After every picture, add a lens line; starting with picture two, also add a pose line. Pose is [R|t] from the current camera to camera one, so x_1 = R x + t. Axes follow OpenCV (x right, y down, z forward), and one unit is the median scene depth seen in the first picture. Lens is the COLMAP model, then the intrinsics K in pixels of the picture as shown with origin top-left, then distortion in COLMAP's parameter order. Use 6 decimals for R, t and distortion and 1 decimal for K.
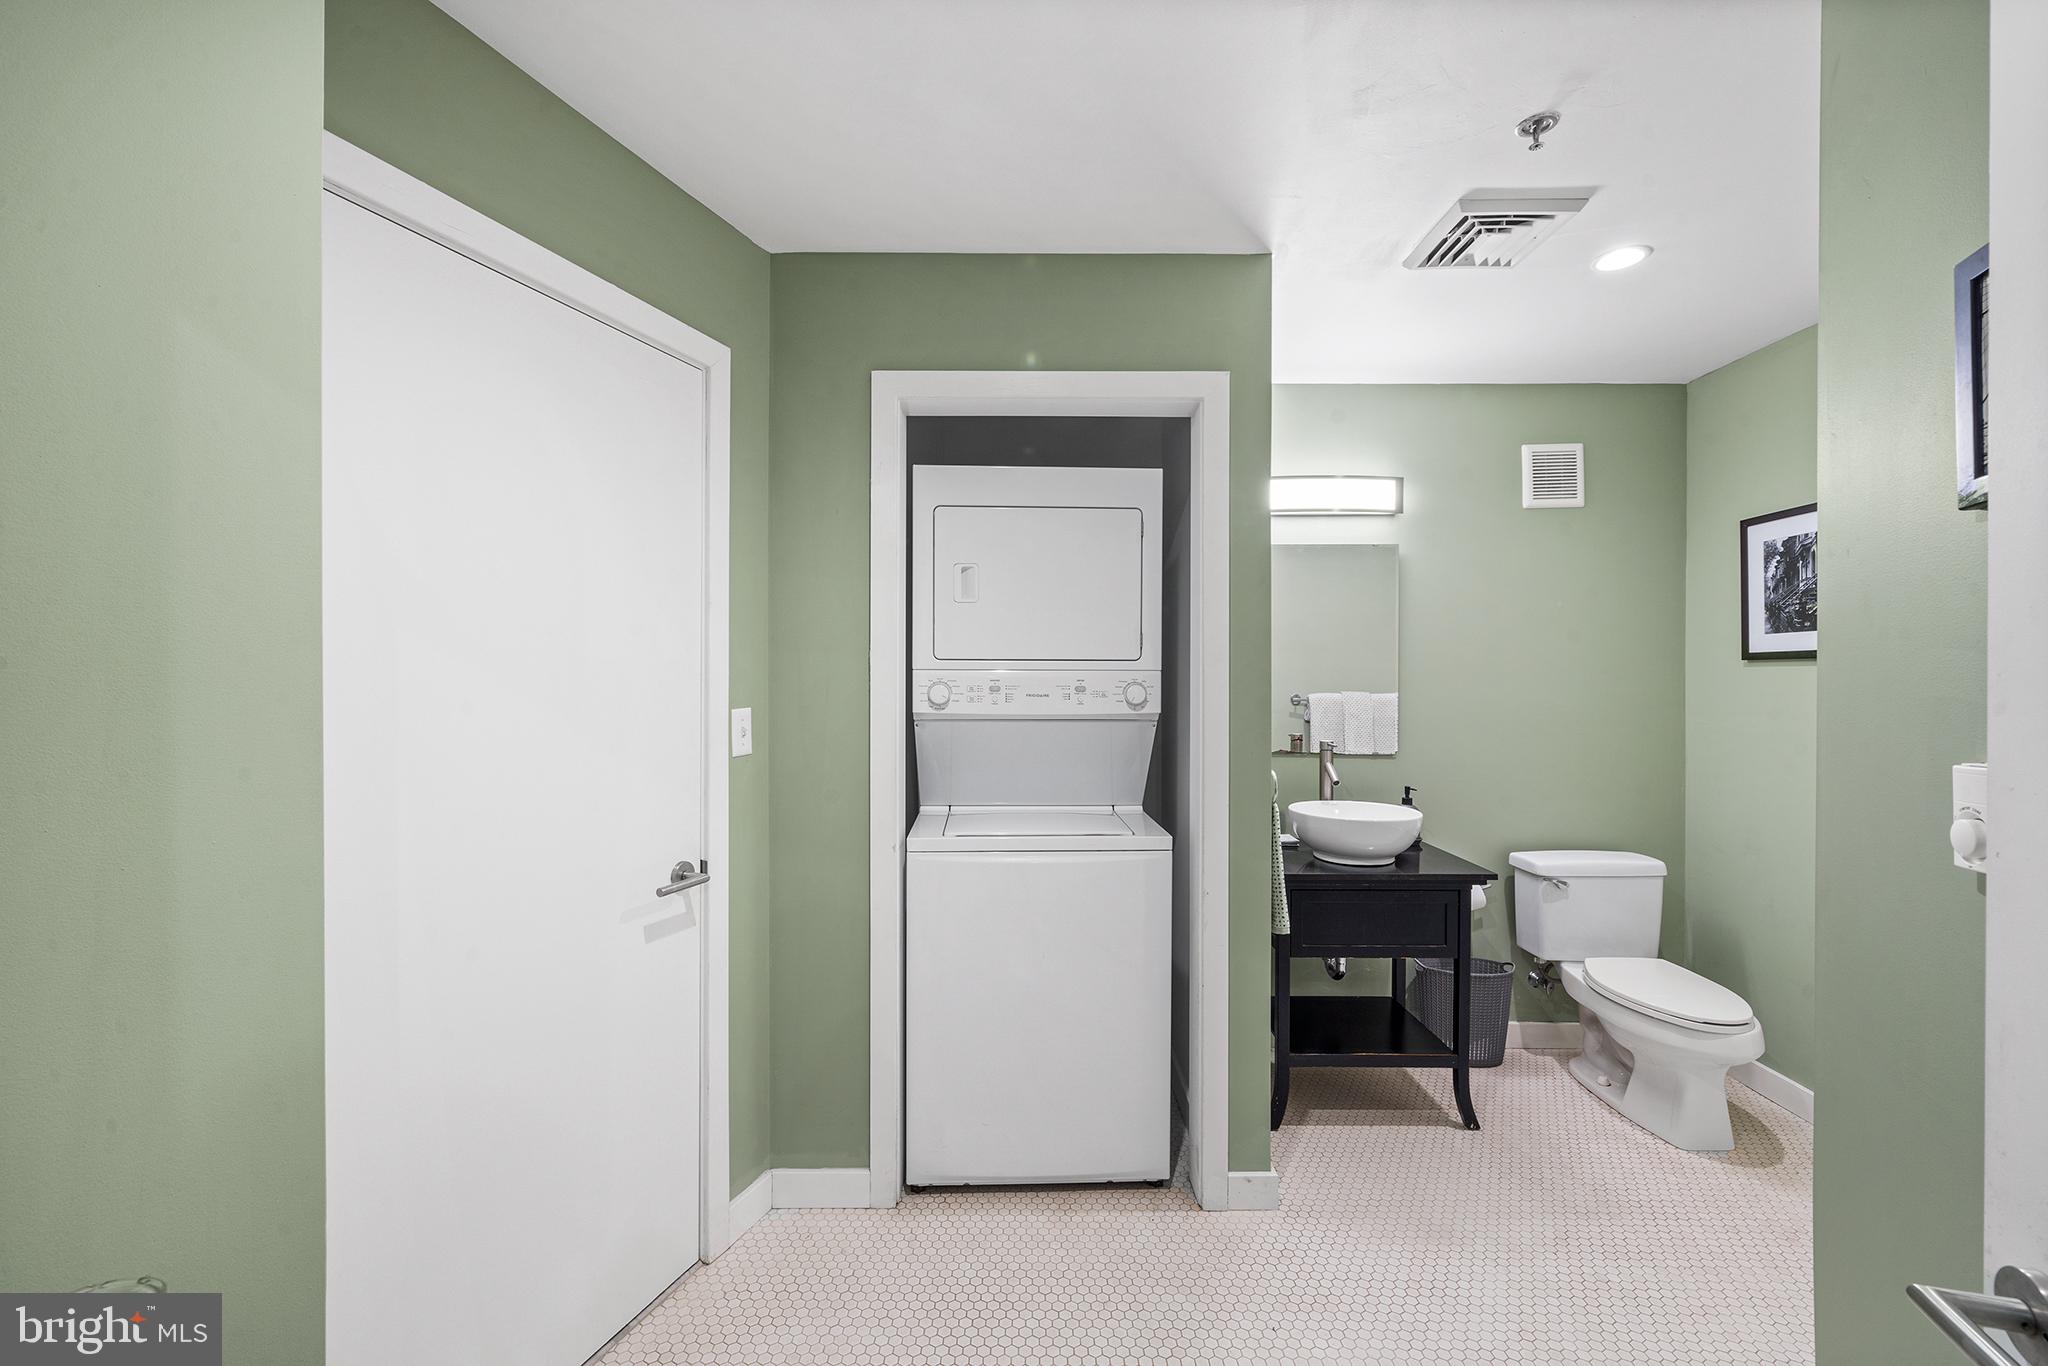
lens RADIAL K [[817.9, 0, 1025.4], [0, 817.9, 682.1], [0, 0, 1]] dist [-0.001844, -0.000472]
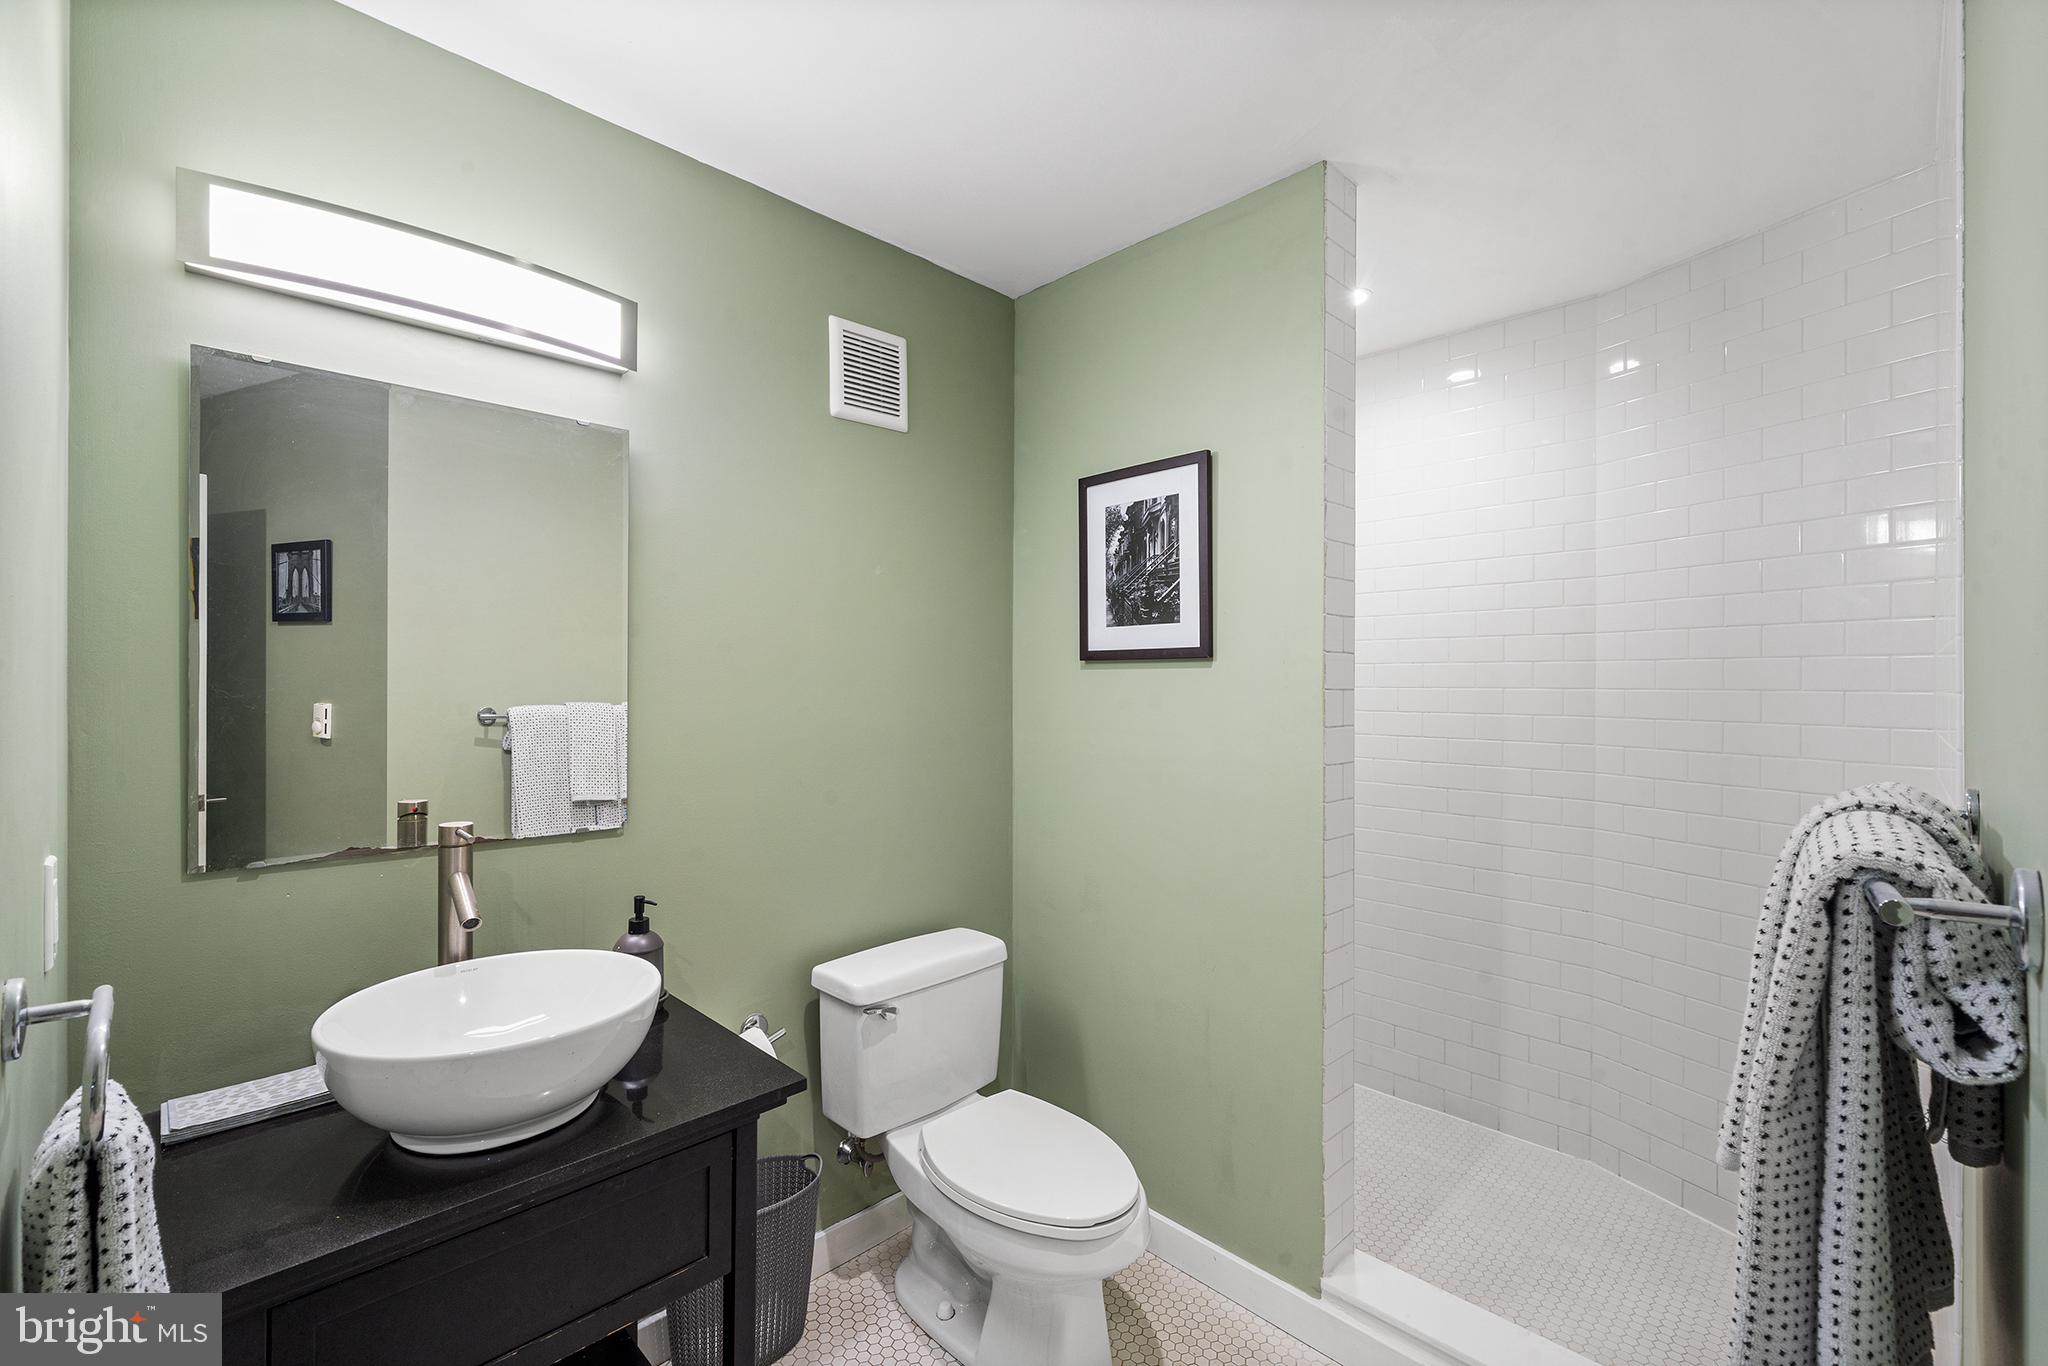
lens RADIAL K [[861.8, 0, 1028.0], [0, 861.8, 685.0], [0, 0, 1]] dist [-0.000311, -0.000220]
pose [[0.687783, 0.000300, 0.725916, 0.248300], [-0.000363, 1.000000, -0.000069, -0.003972], [-0.725916, -0.000216, 0.687783, 0.464577]]
